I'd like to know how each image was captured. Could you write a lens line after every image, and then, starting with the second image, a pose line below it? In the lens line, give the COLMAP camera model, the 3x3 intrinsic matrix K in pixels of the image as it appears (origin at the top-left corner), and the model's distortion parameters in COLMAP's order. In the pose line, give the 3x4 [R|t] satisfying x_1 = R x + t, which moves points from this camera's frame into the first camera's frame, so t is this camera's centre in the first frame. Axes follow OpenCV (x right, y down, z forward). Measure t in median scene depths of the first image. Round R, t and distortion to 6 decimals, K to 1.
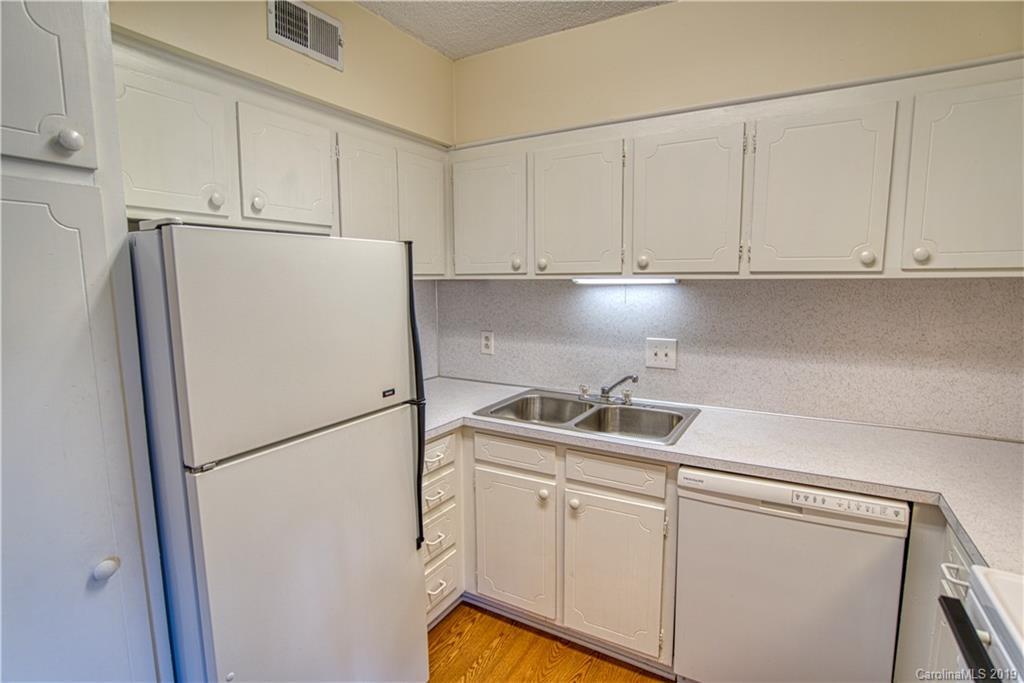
lens RADIAL K [[495.3, 0, 513.6], [0, 495.3, 343.8], [0, 0, 1]] dist [-0.058745, 0.025016]
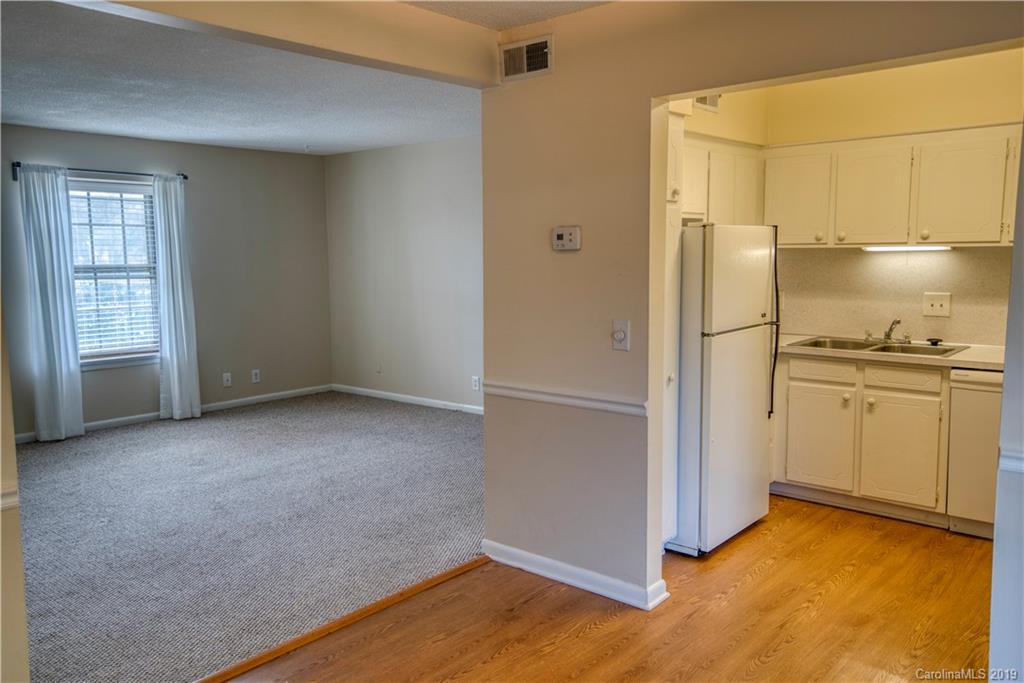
lens RADIAL K [[797.4, 0, 511.7], [0, 797.4, 346.1], [0, 0, 1]] dist [0.037535, 0.005396]
pose [[0.983591, 0.018339, -0.179480, -0.486815], [-0.018960, 0.999819, -0.001740, 0.180427], [0.179415, 0.005115, 0.983760, -1.495550]]
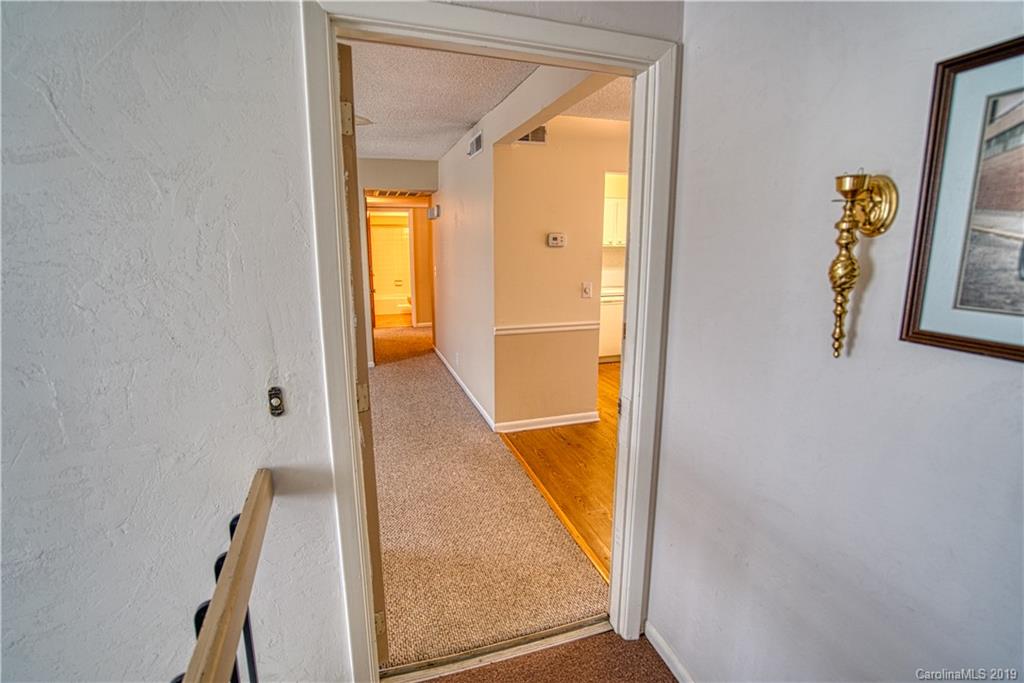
lens RADIAL K [[482.7, 0, 508.3], [0, 482.7, 340.8], [0, 0, 1]] dist [-0.038620, 0.001171]
pose [[0.669084, -0.140923, 0.729704, -2.331569], [0.091163, 0.990005, 0.107604, 0.111397], [-0.737574, -0.005475, 0.675244, -0.891331]]
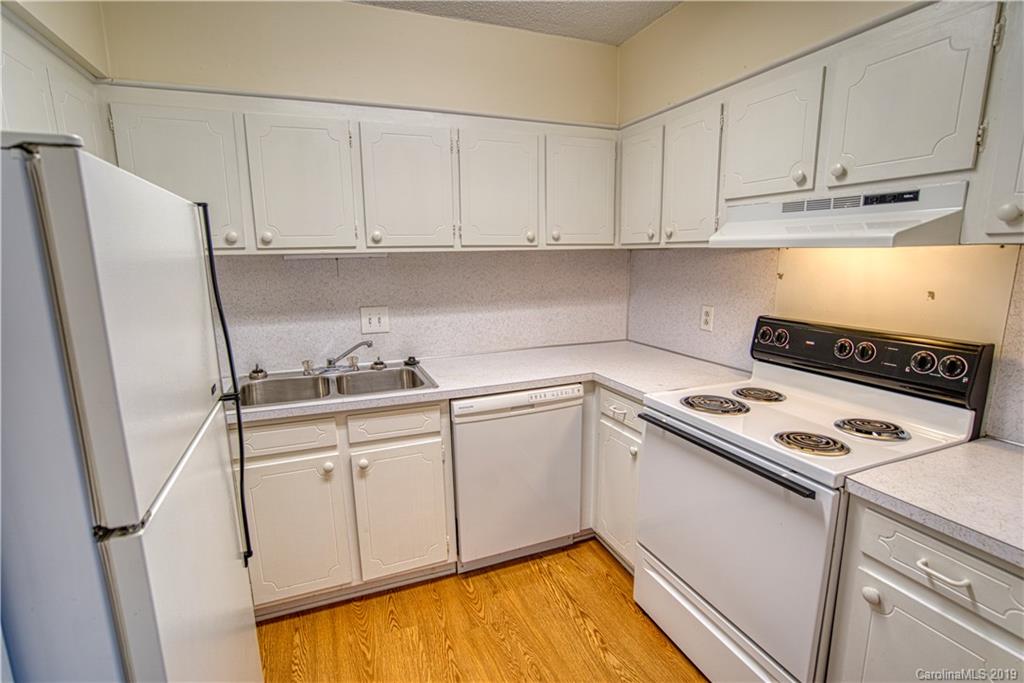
lens RADIAL K [[482.7, 0, 508.3], [0, 482.7, 340.8], [0, 0, 1]] dist [-0.038620, 0.001171]
pose [[0.620171, -0.143470, 0.771236, -0.435194], [0.109419, 0.989343, 0.096058, -0.005370], [-0.776798, 0.024816, 0.629260, 0.089291]]
